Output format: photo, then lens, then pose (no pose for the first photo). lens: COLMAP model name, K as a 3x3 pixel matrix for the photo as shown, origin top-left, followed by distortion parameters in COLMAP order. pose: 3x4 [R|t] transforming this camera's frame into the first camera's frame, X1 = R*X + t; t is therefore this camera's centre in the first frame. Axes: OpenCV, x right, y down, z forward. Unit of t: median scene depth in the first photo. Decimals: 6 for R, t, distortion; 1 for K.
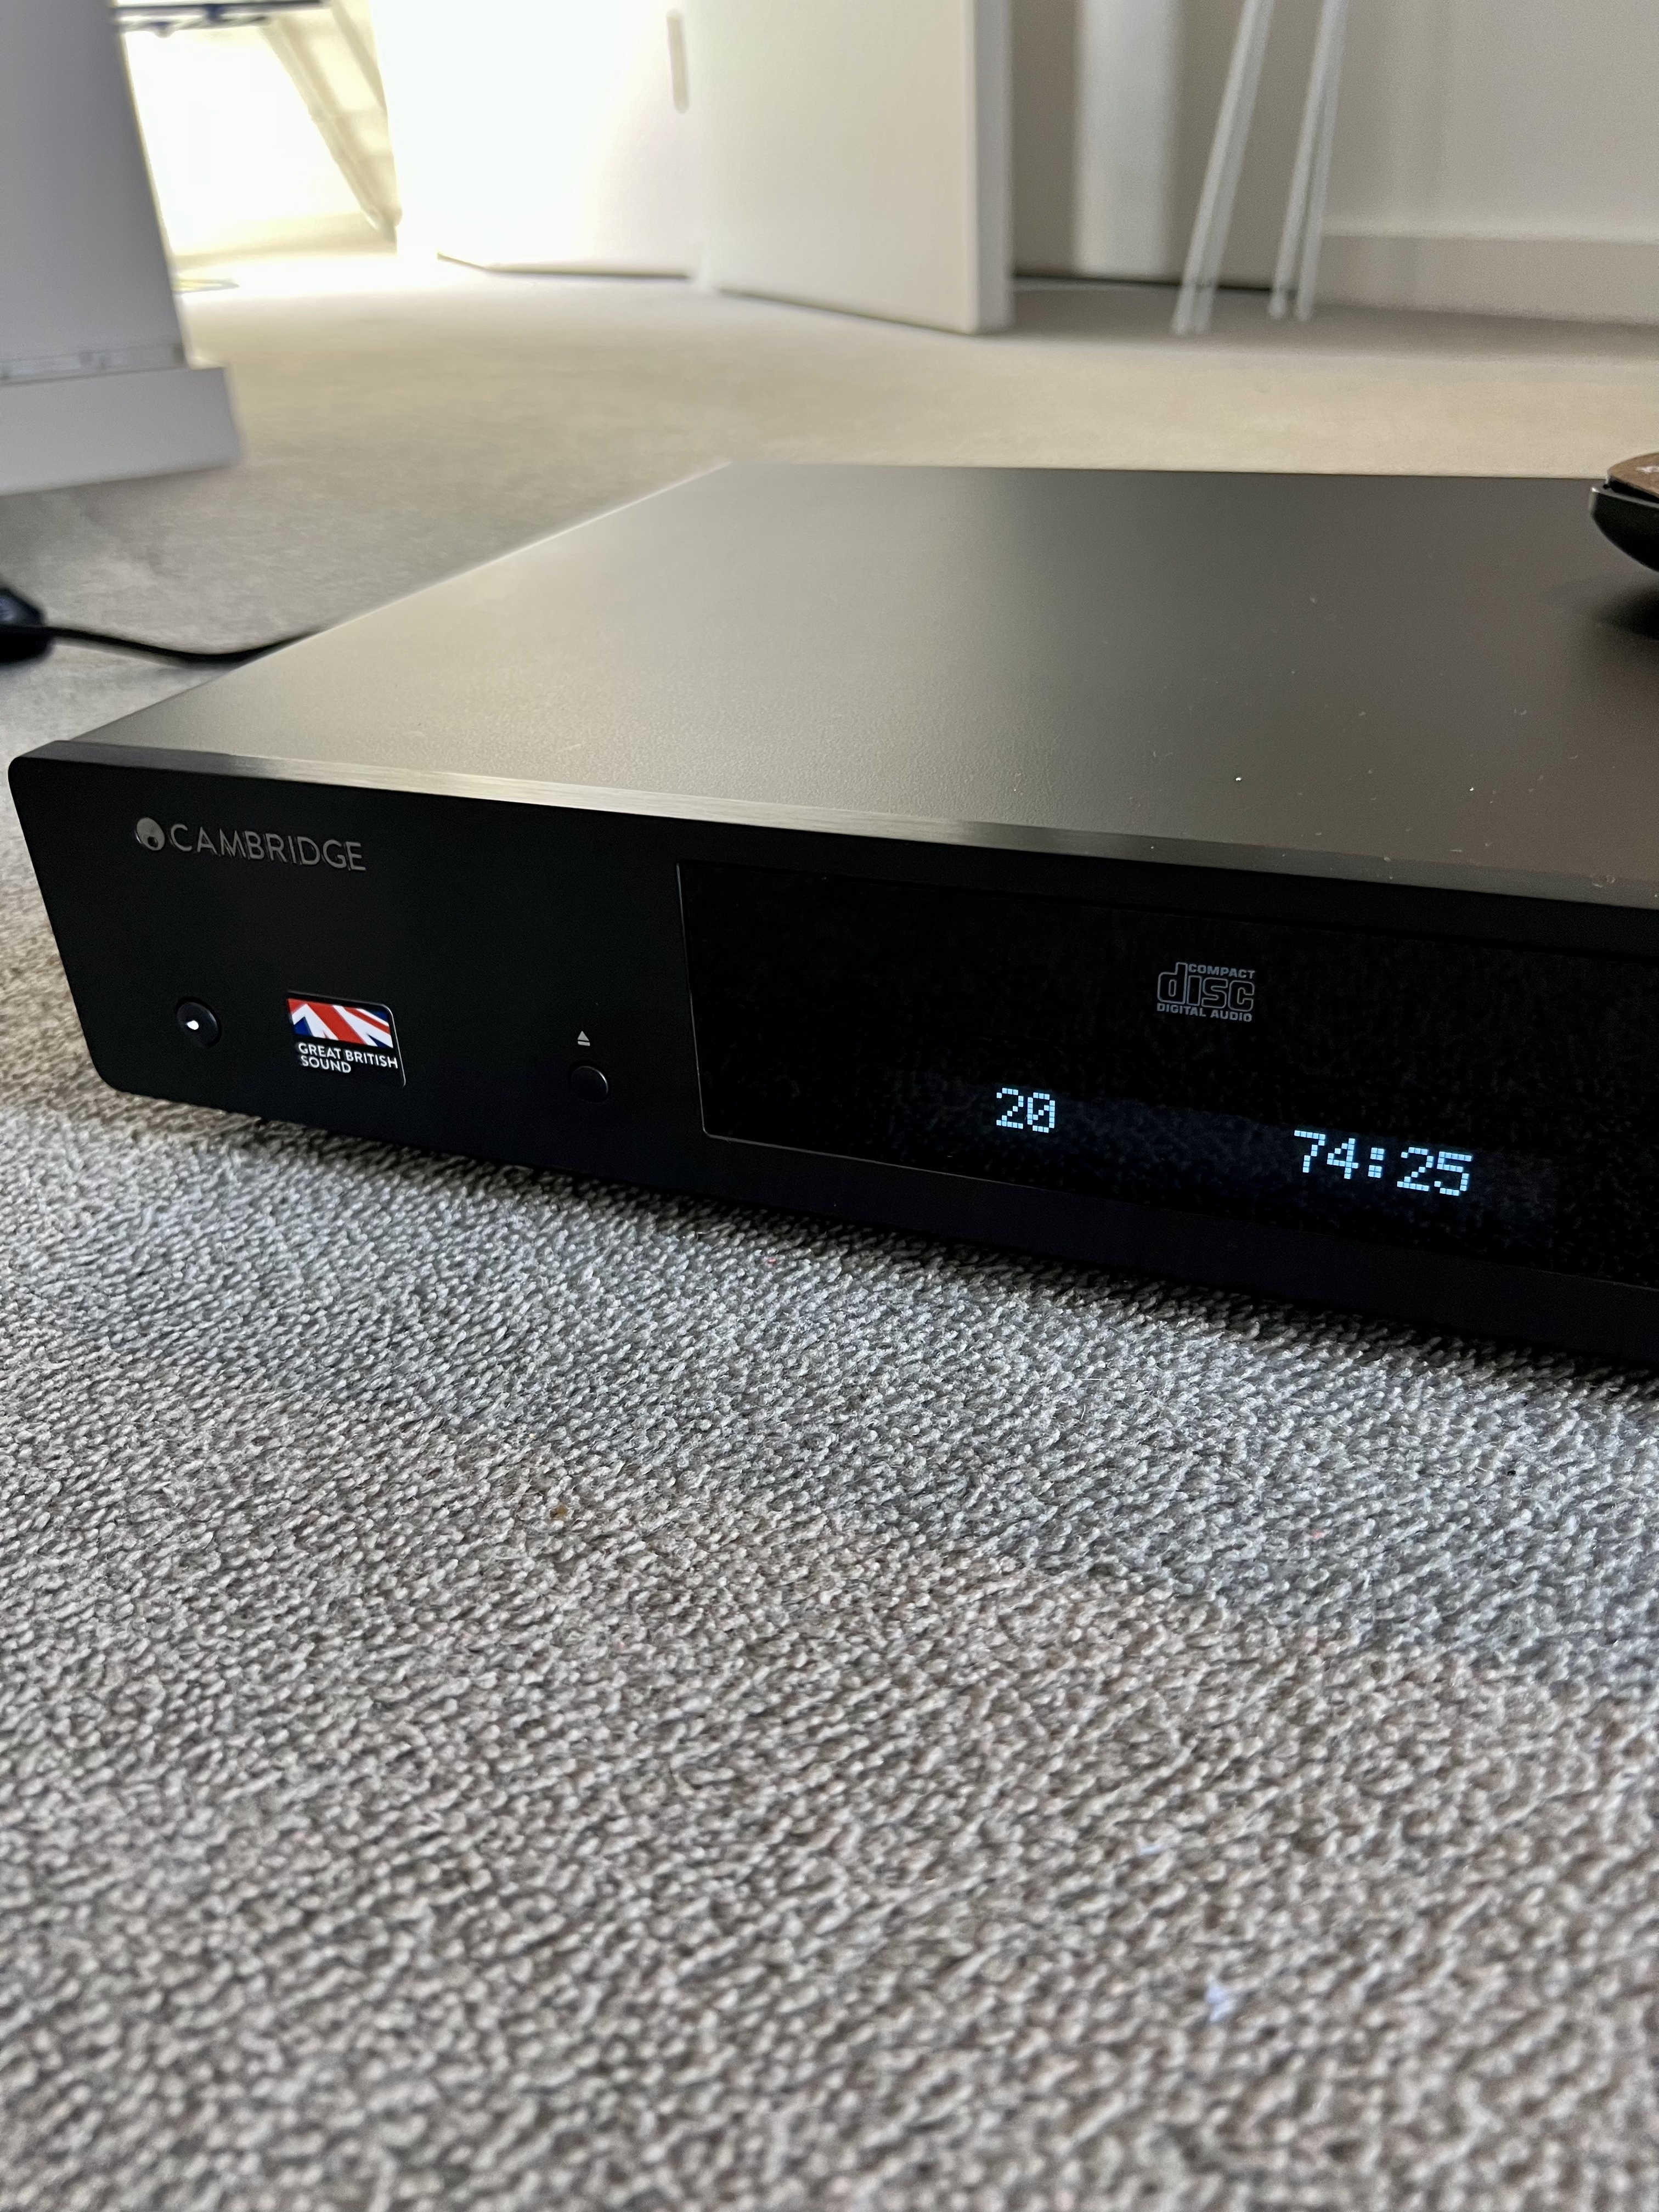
lens RADIAL K [[1786.4, 0, 829.5], [0, 1786.4, 1106.0], [0, 0, 1]] dist [-0.001442, -0.030287]
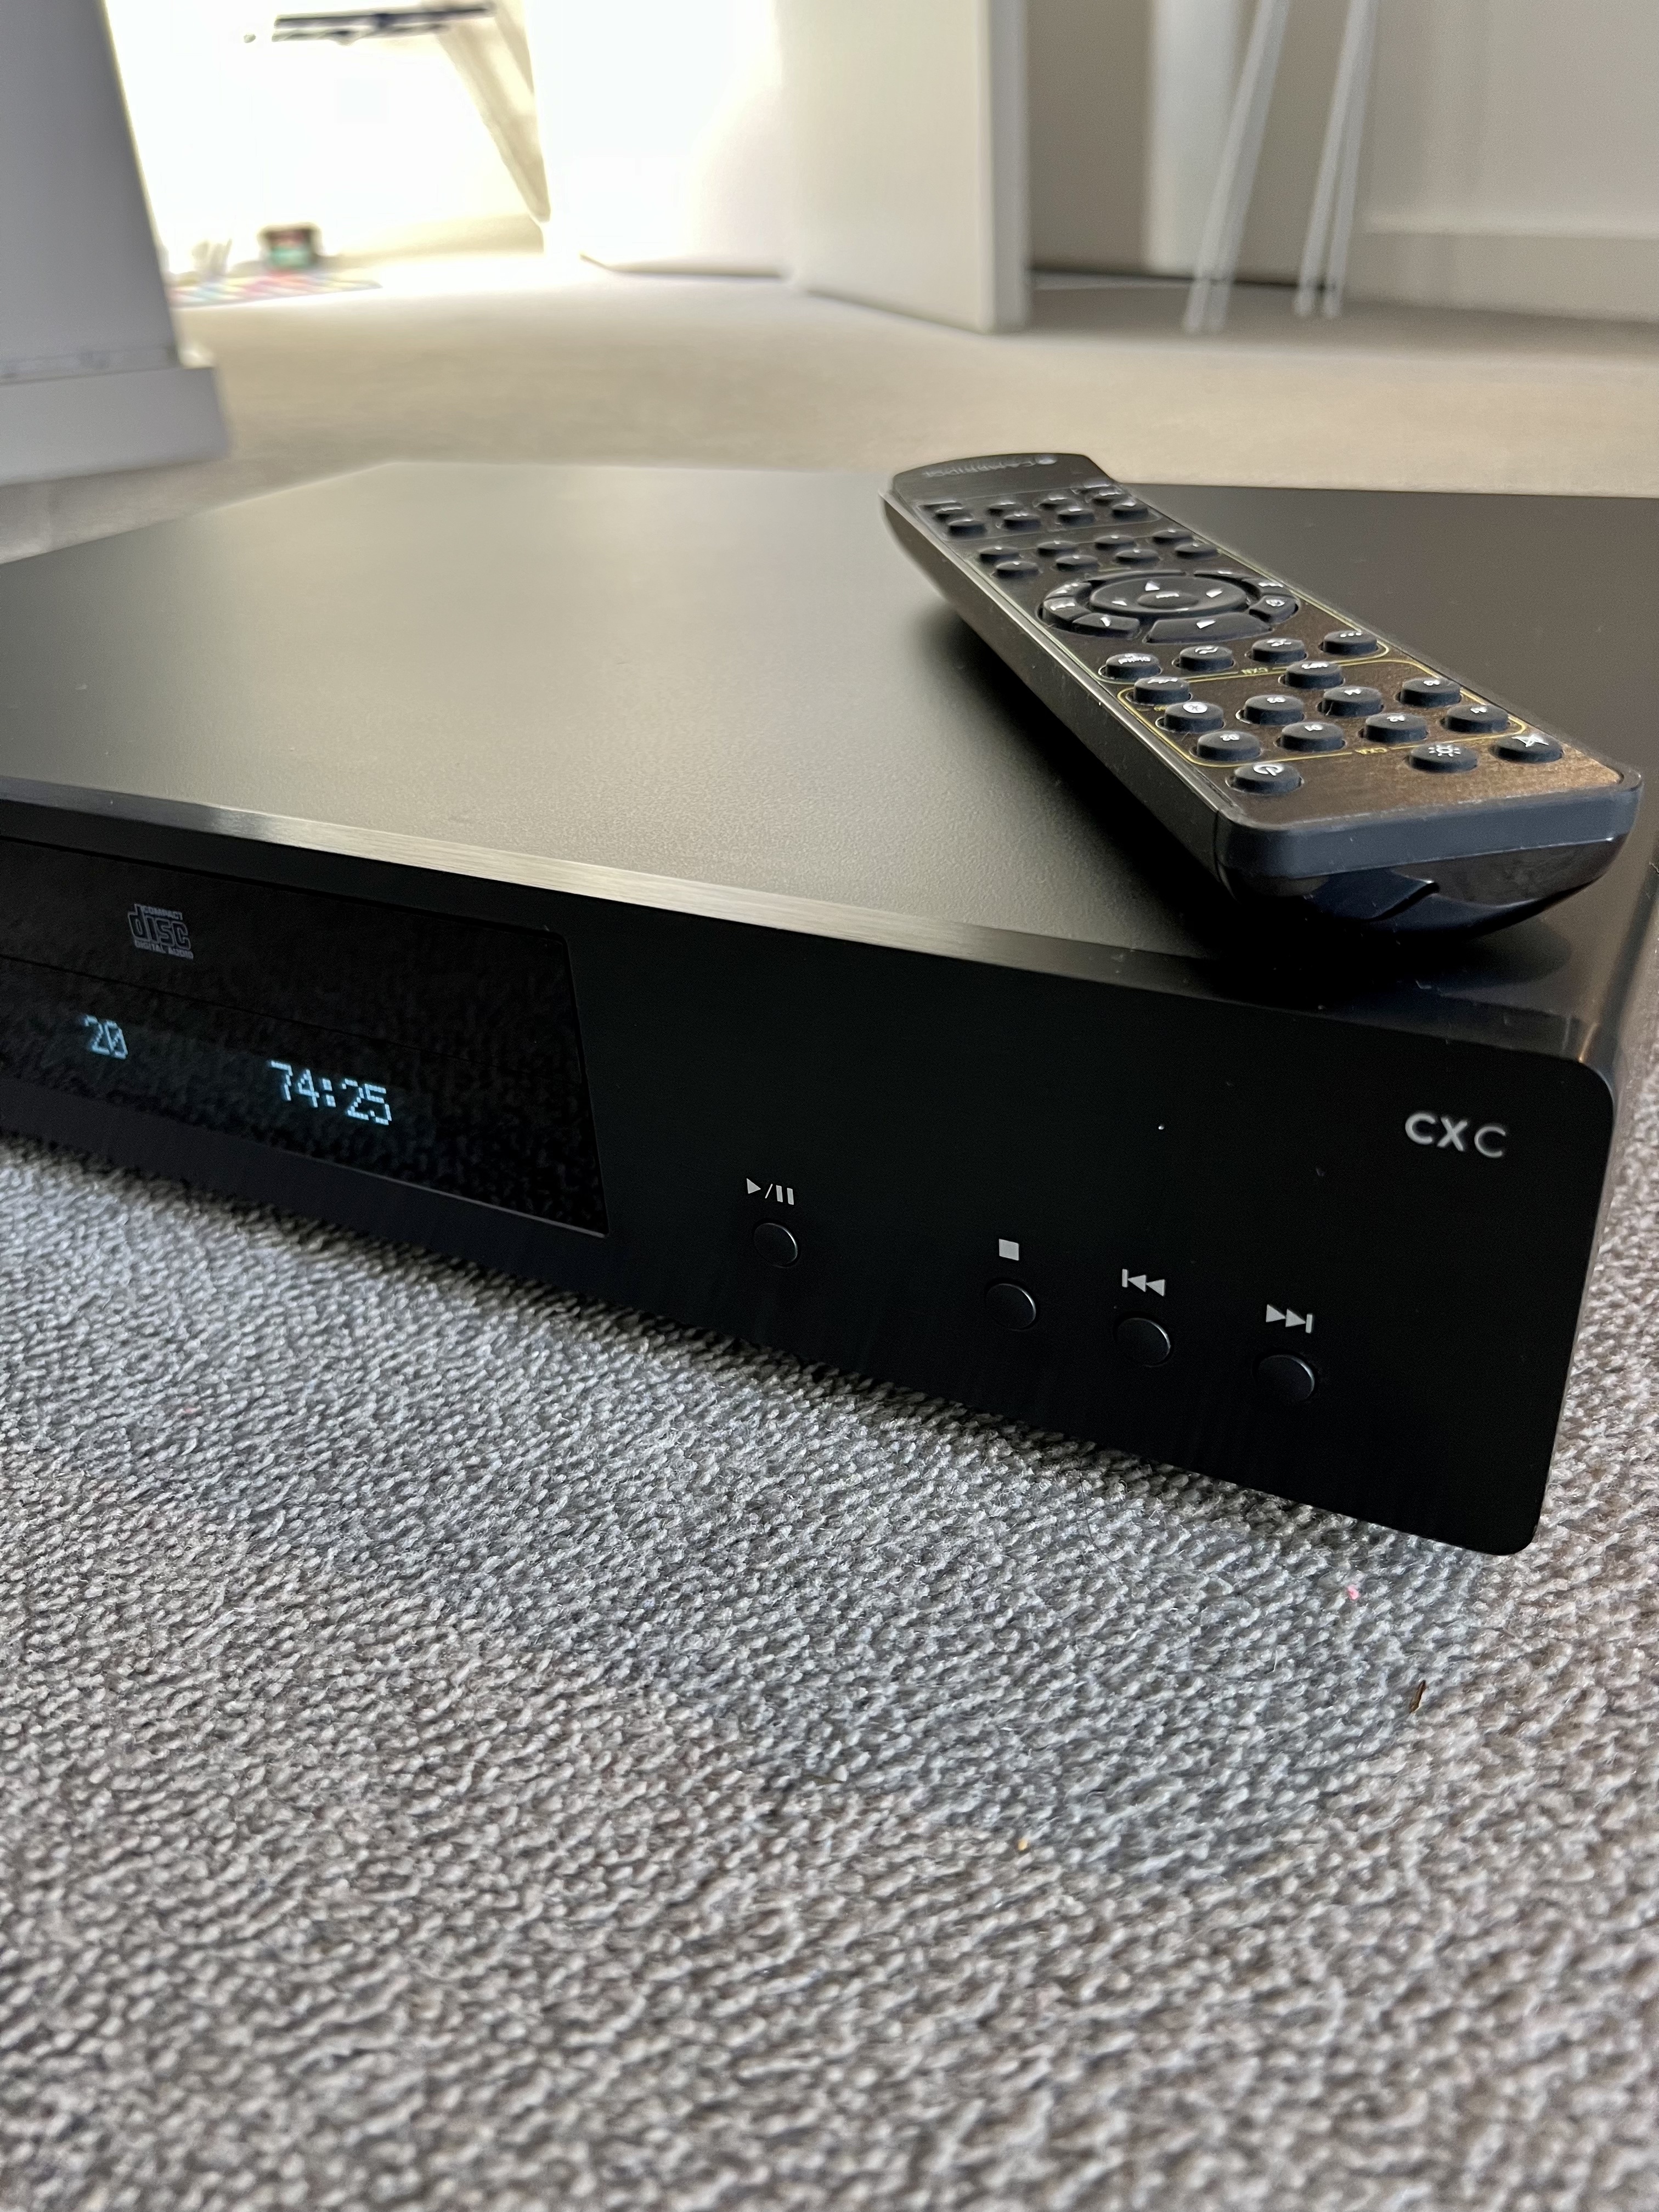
lens RADIAL K [[1786.4, 0, 829.5], [0, 1786.4, 1106.0], [0, 0, 1]] dist [-0.001442, -0.030287]
pose [[0.992356, 0.047699, -0.113813, 0.738756], [-0.047368, 0.998862, 0.005617, 0.018828], [0.113951, -0.000183, 0.993486, -0.077552]]
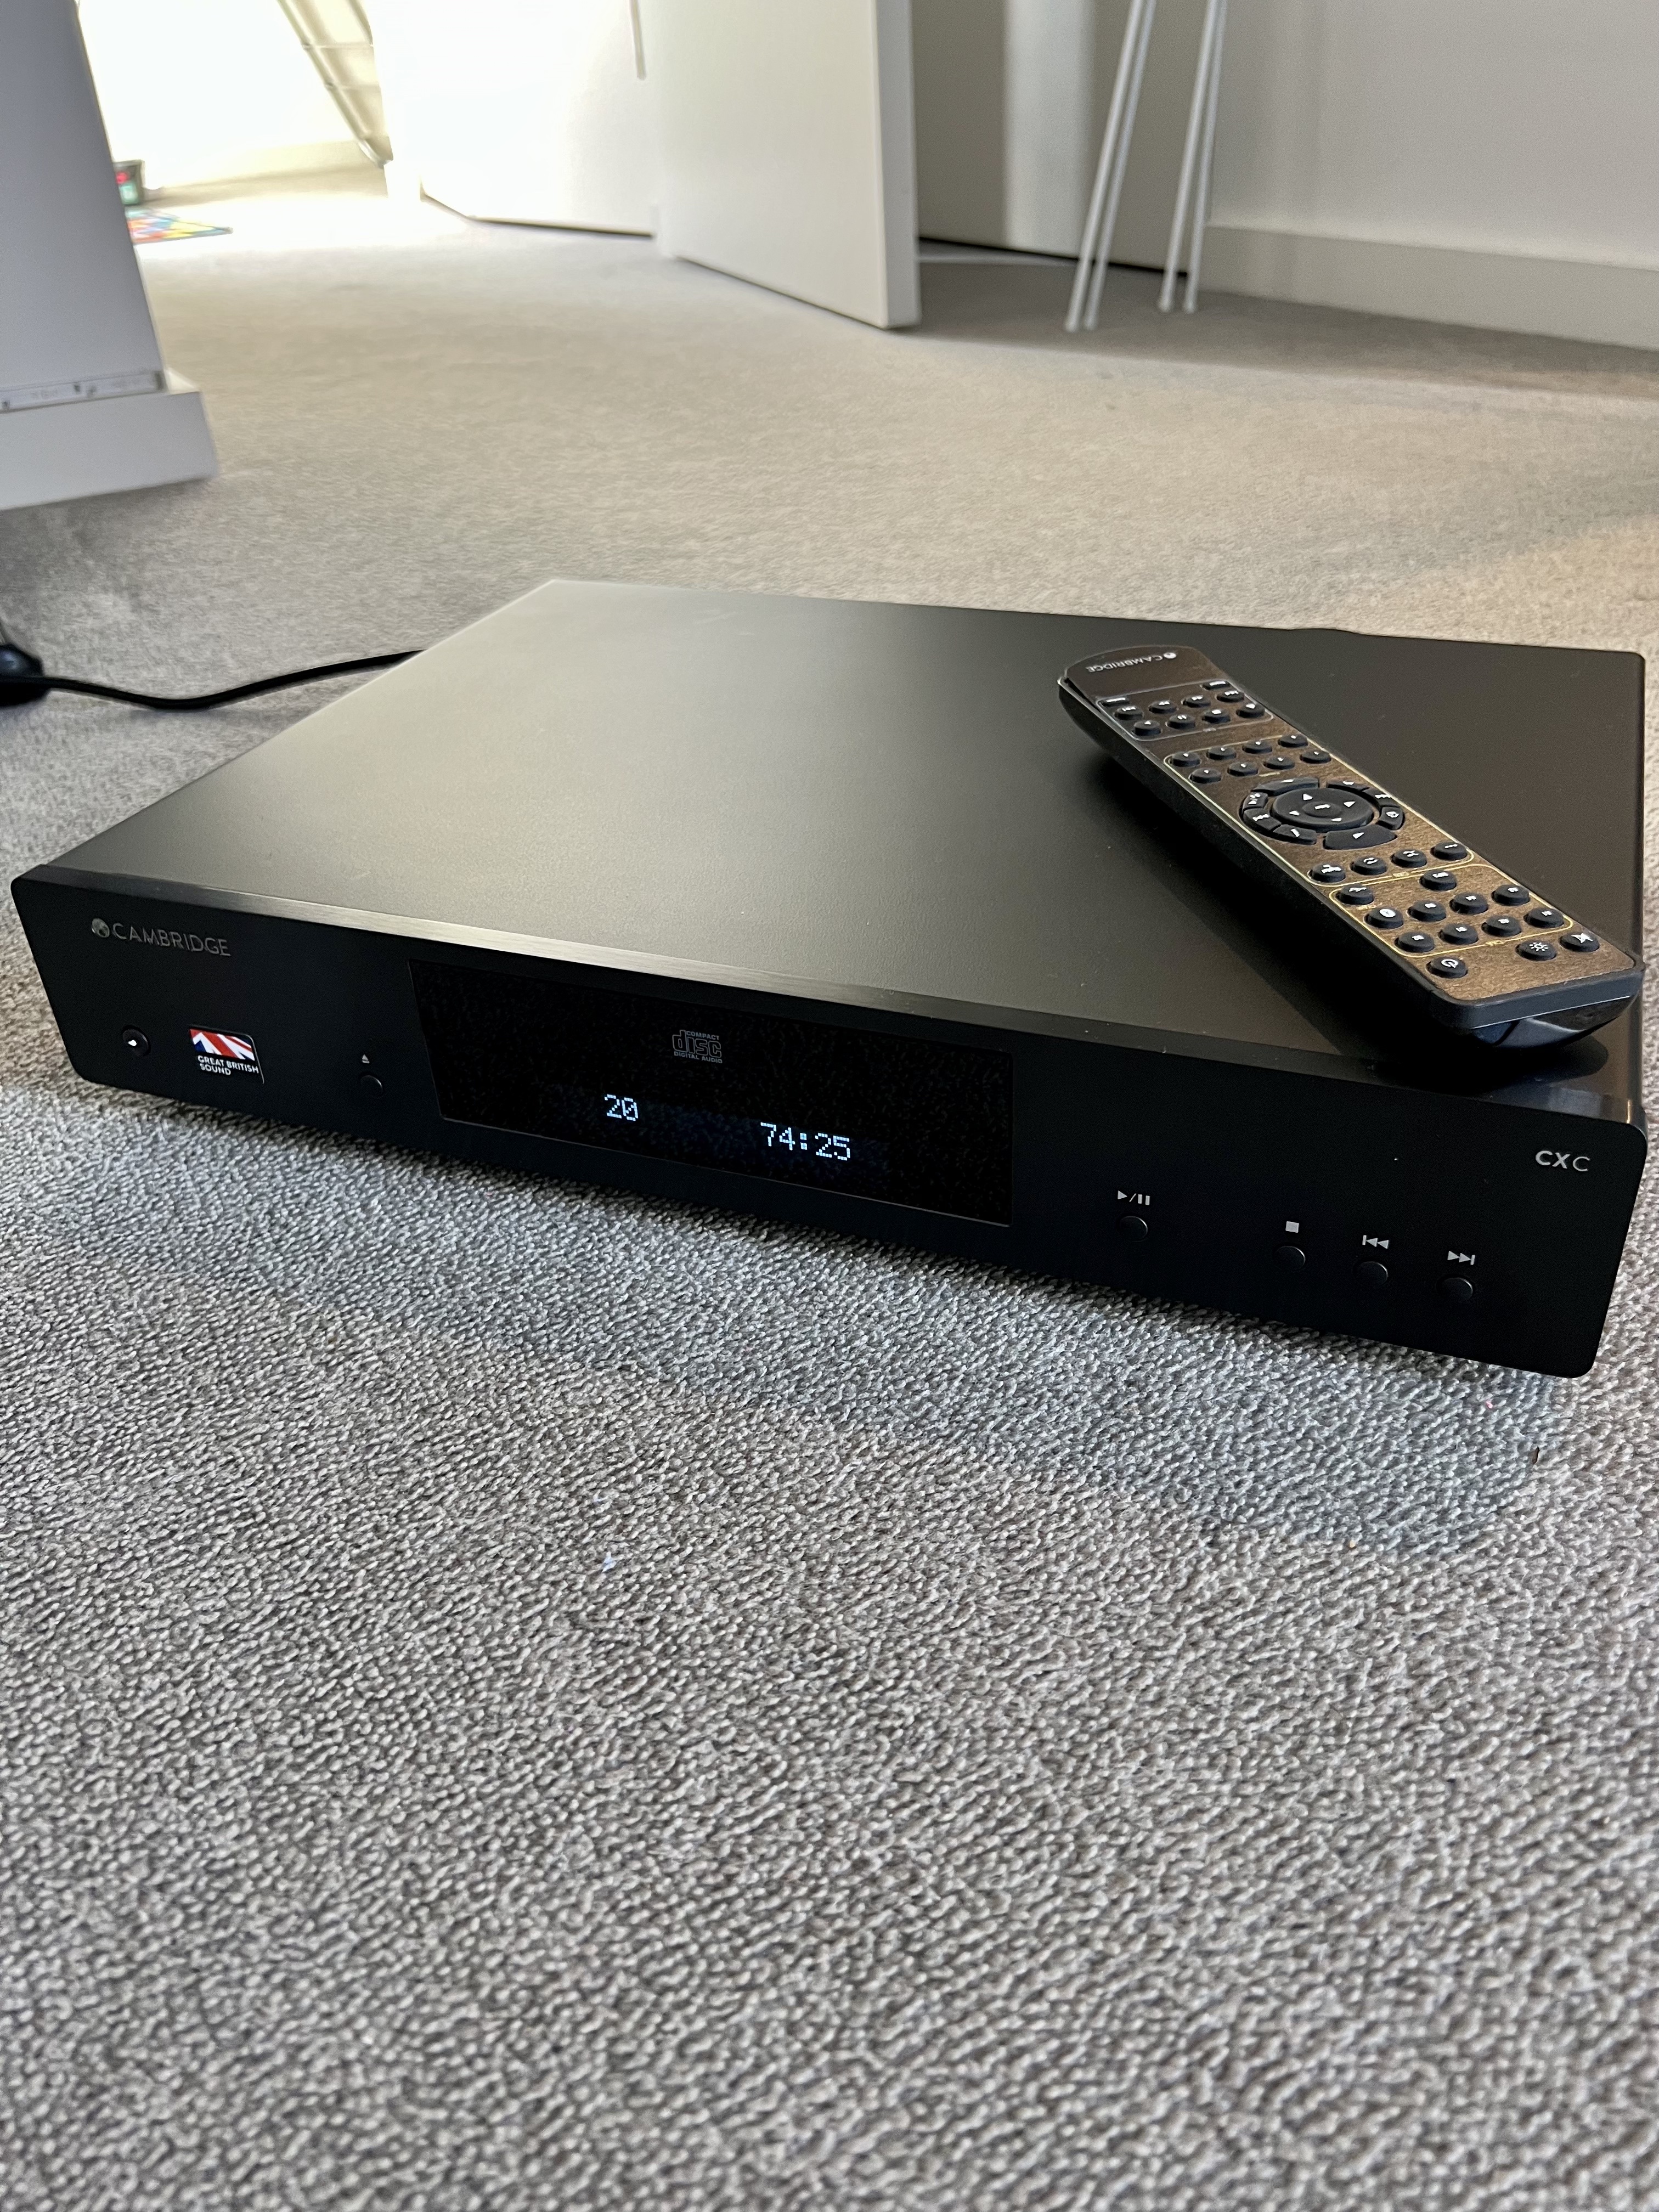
lens RADIAL K [[1767.1, 0, 859.2], [0, 1767.1, 1108.9], [0, 0, 1]] dist [0.043938, -0.149324]
pose [[0.999992, 0.000424, 0.003853, 0.350059], [-0.000653, 0.998221, 0.059622, -0.101637], [-0.003821, -0.059624, 0.998214, -0.712205]]
